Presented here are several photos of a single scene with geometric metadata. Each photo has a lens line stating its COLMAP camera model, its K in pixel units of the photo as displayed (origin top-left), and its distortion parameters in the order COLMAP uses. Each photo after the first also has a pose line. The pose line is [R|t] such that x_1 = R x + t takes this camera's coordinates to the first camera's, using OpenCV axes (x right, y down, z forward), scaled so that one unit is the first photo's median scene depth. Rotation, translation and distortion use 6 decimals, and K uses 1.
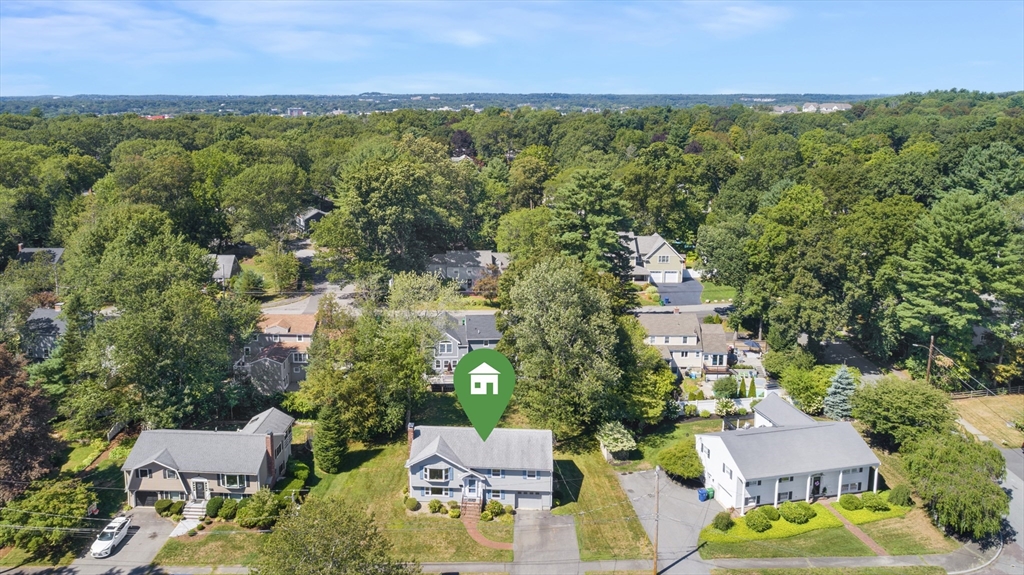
lens RADIAL K [[739.8, 0, 512.3], [0, 739.8, 268.5], [0, 0, 1]] dist [-0.002885, 0.000121]
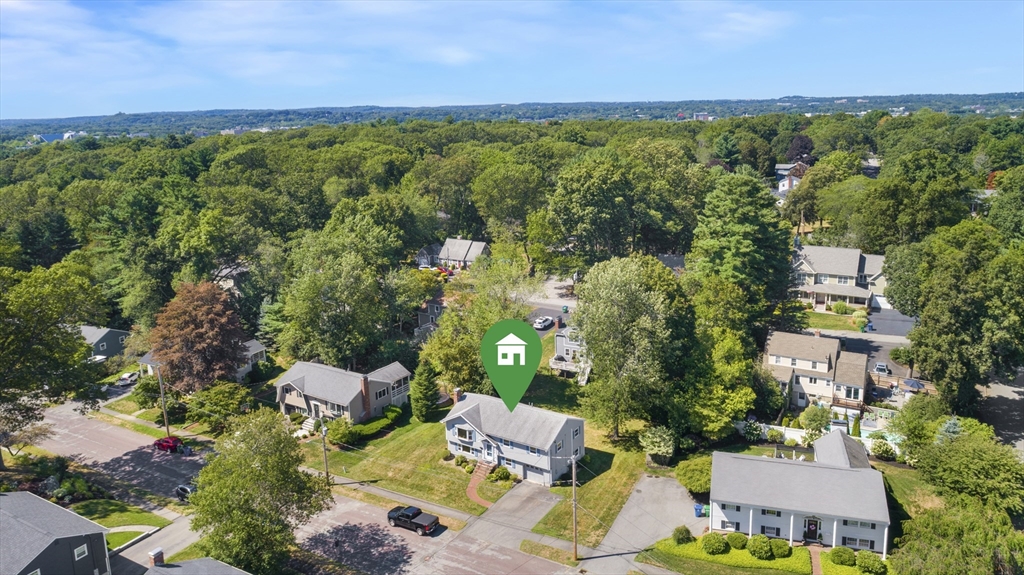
lens RADIAL K [[725.8, 0, 512.4], [0, 725.8, 287.5], [0, 0, 1]] dist [-0.002000, 0.004359]
pose [[0.872181, 0.104065, -0.477986, 0.476616], [-0.093356, 0.994561, 0.046184, -0.009273], [0.480192, 0.004342, 0.877152, 0.037252]]
